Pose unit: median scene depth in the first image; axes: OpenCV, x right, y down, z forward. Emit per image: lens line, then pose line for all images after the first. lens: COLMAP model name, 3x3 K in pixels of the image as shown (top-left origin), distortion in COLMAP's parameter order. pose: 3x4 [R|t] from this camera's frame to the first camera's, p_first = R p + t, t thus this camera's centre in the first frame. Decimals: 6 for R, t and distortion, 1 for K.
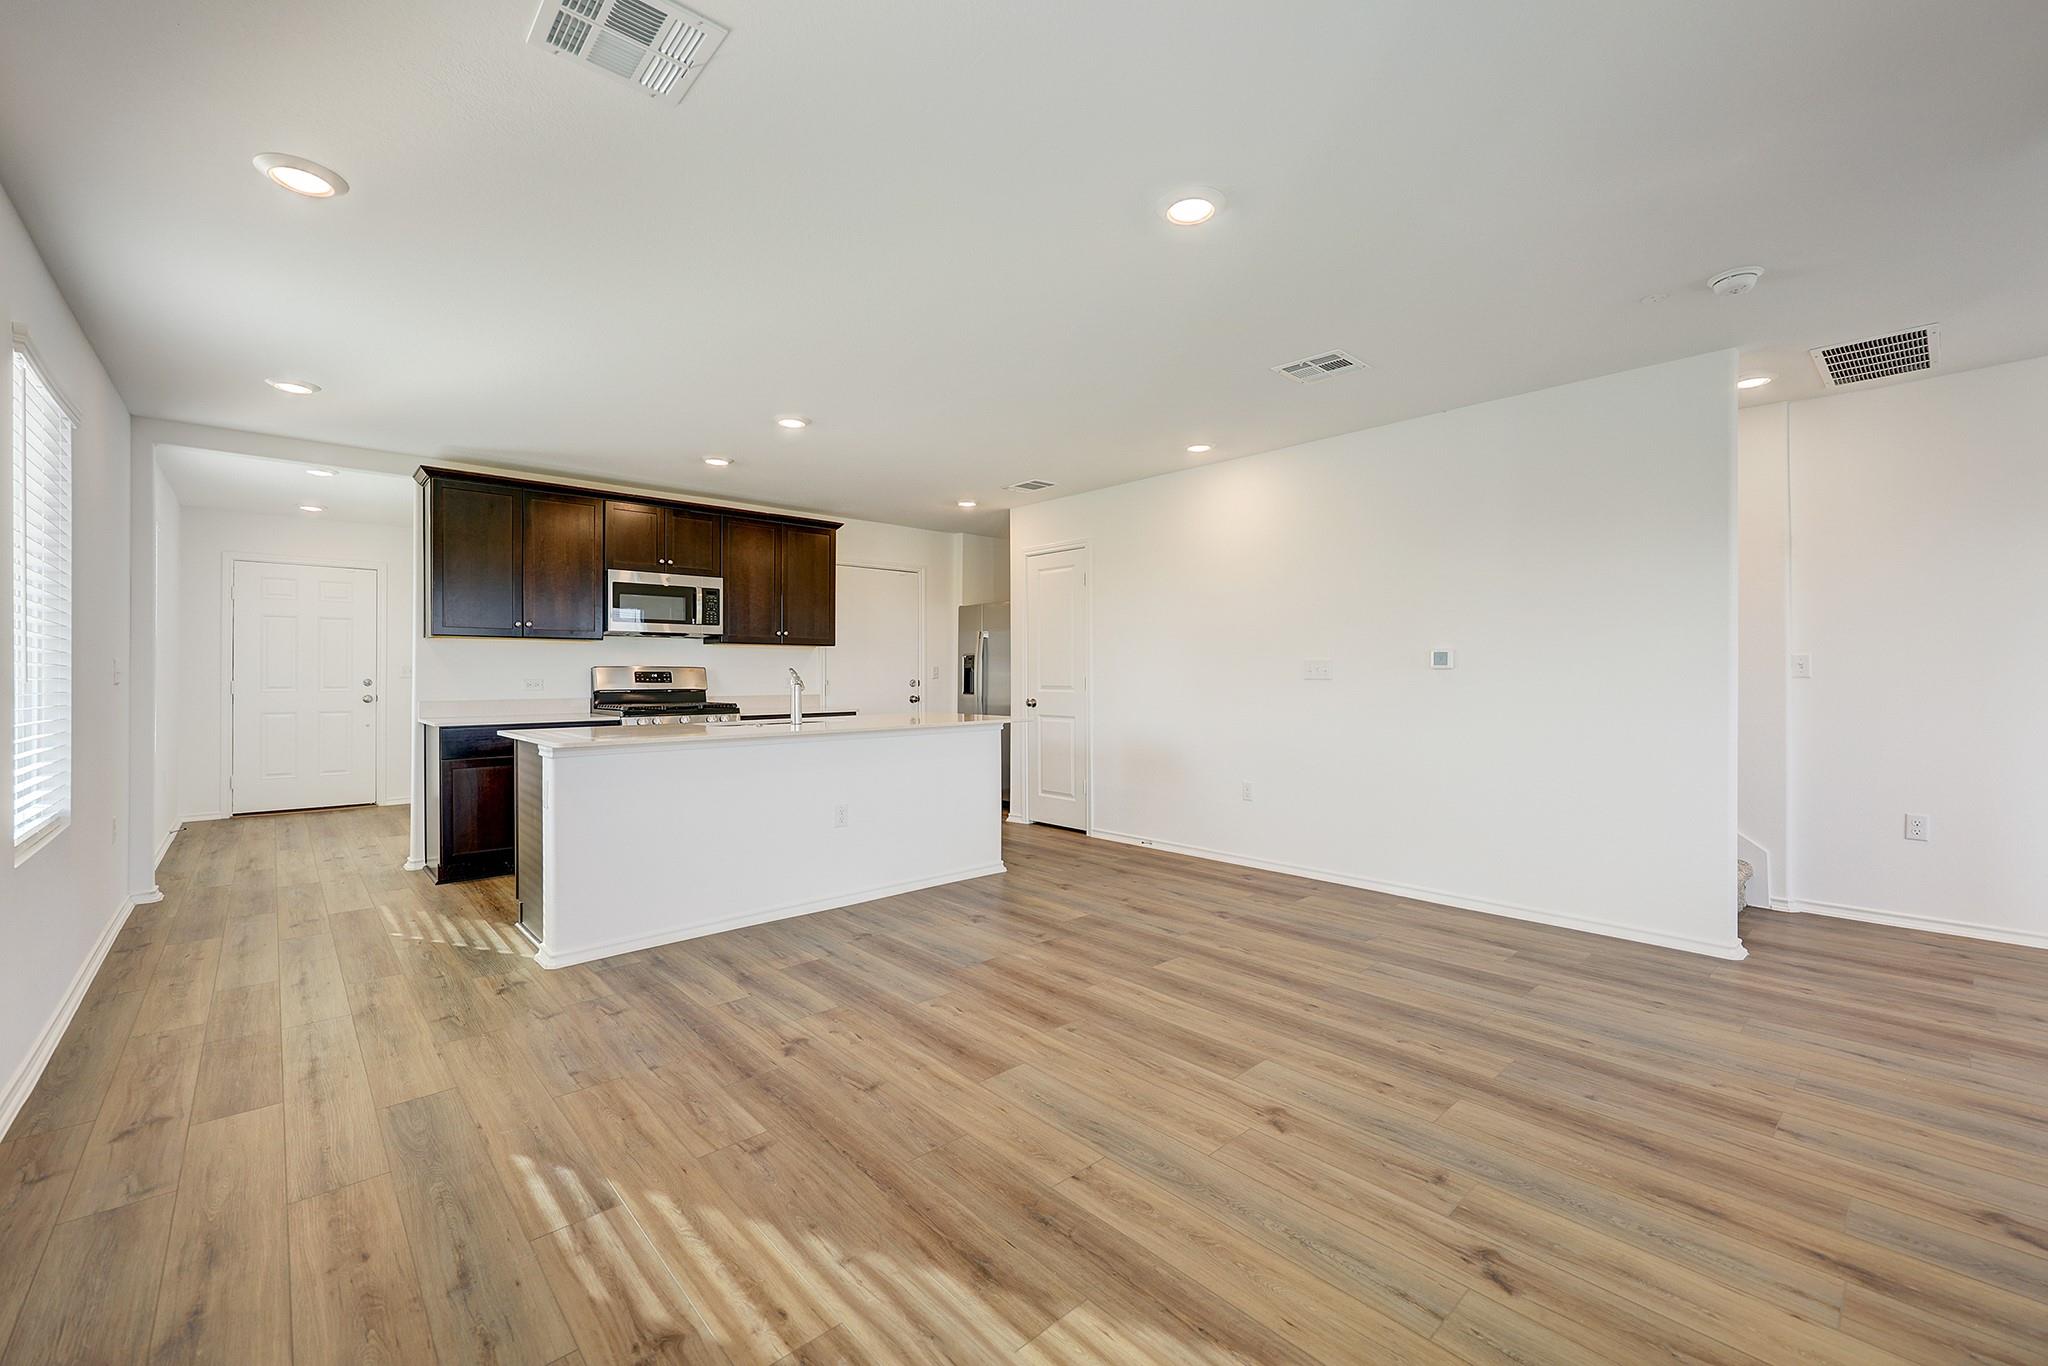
lens RADIAL K [[838.6, 0, 1023.0], [0, 838.6, 678.9], [0, 0, 1]] dist [0.002396, 0.000052]
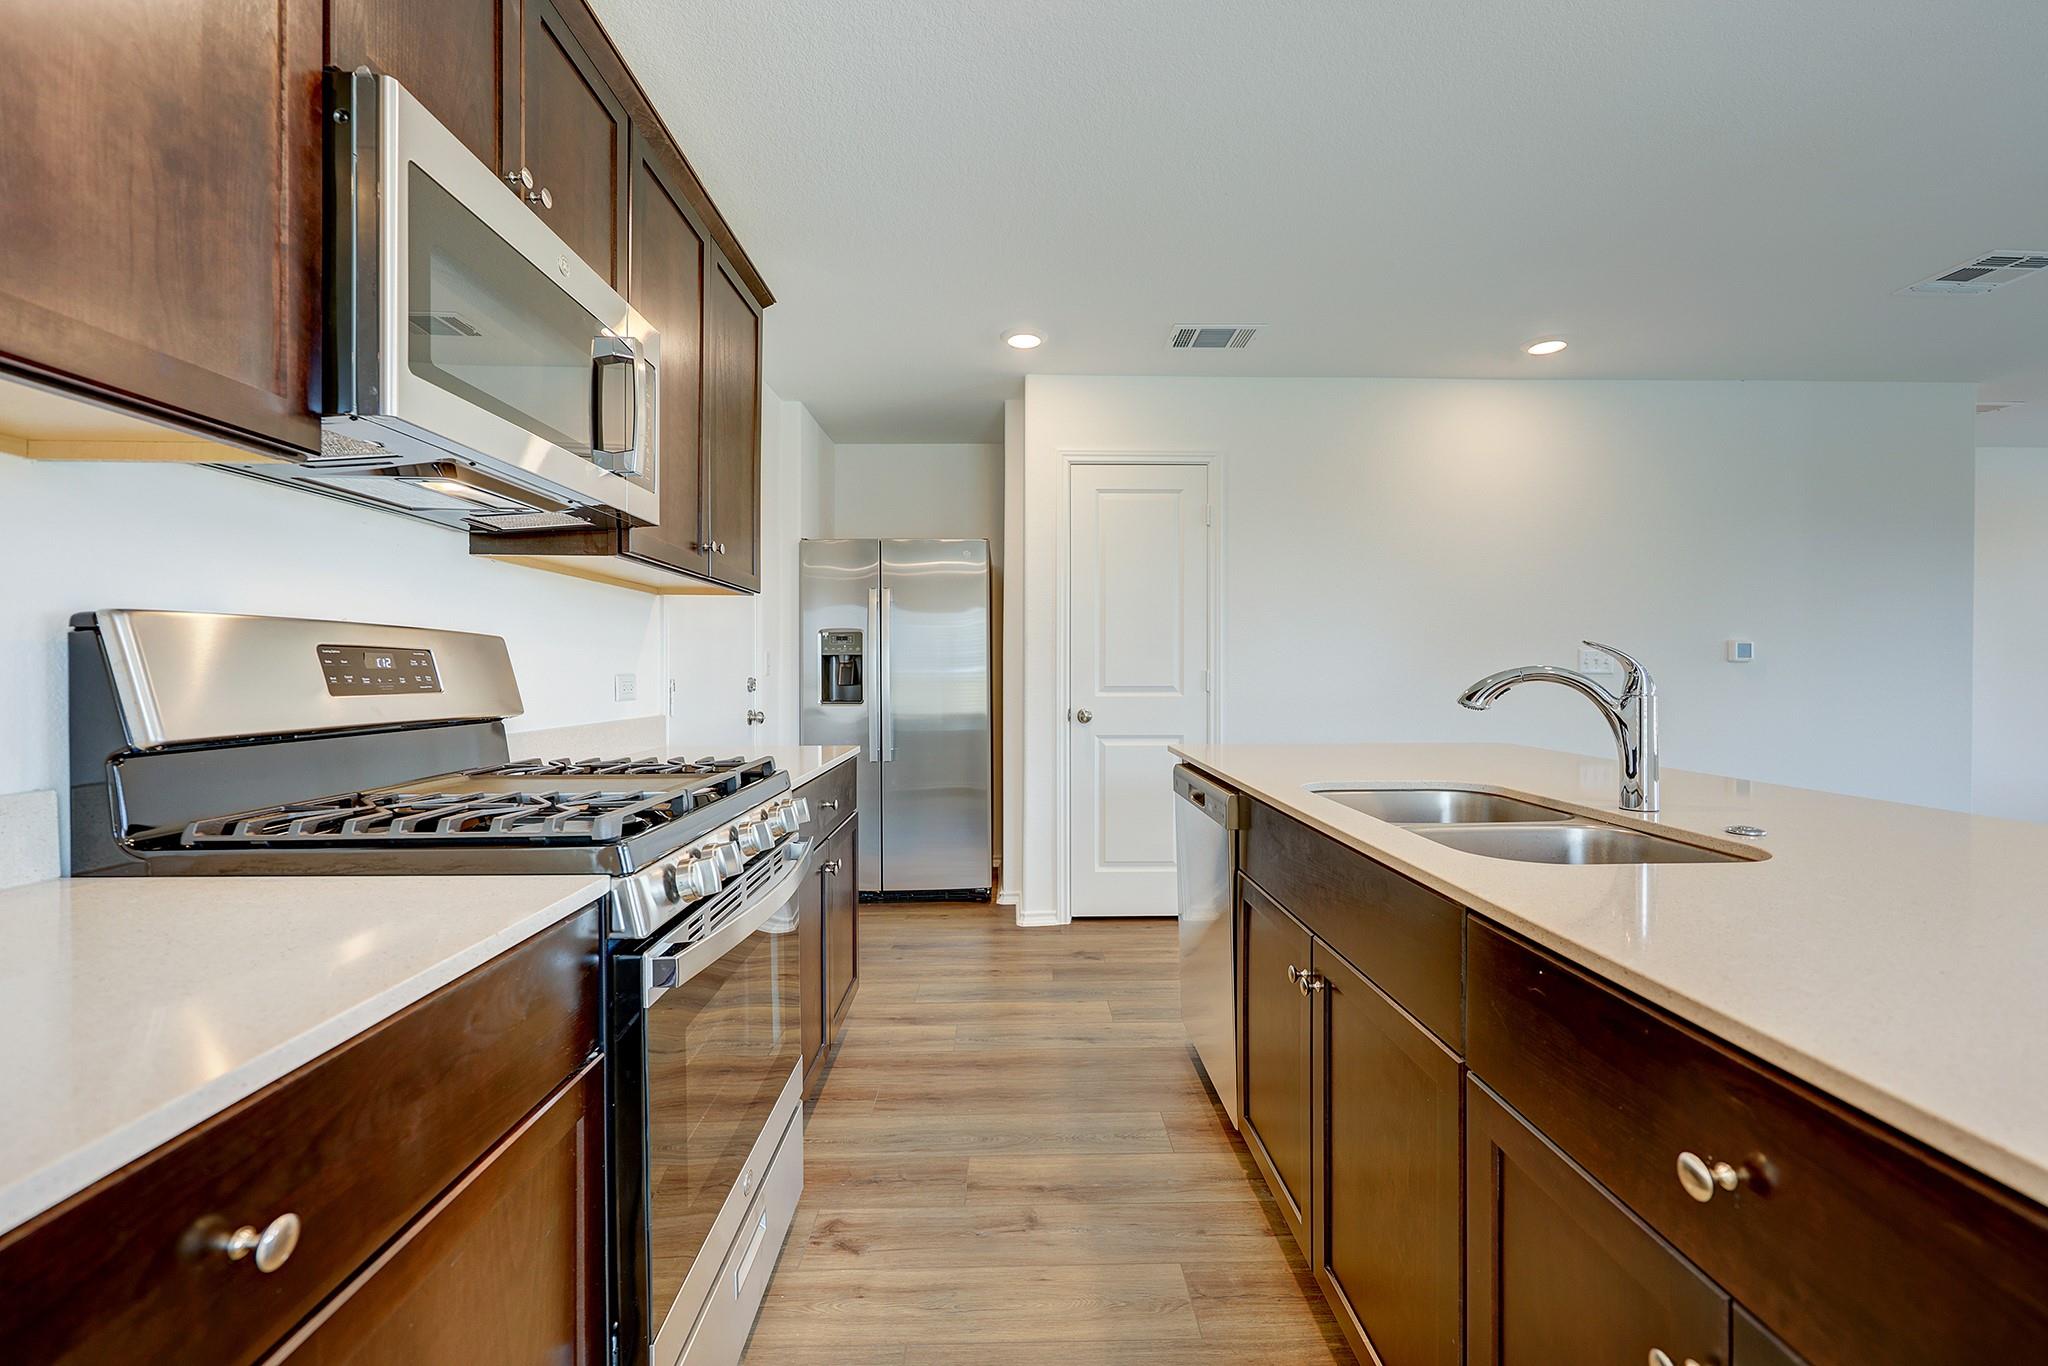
lens RADIAL K [[838.6, 0, 1037.2], [0, 838.6, 679.7], [0, 0, 1]] dist [0.002396, 0.000052]
pose [[0.640510, -0.003637, 0.767942, -0.873265], [0.005357, 0.999986, 0.000268, 0.003642], [-0.767932, 0.003942, 0.640520, 1.258183]]
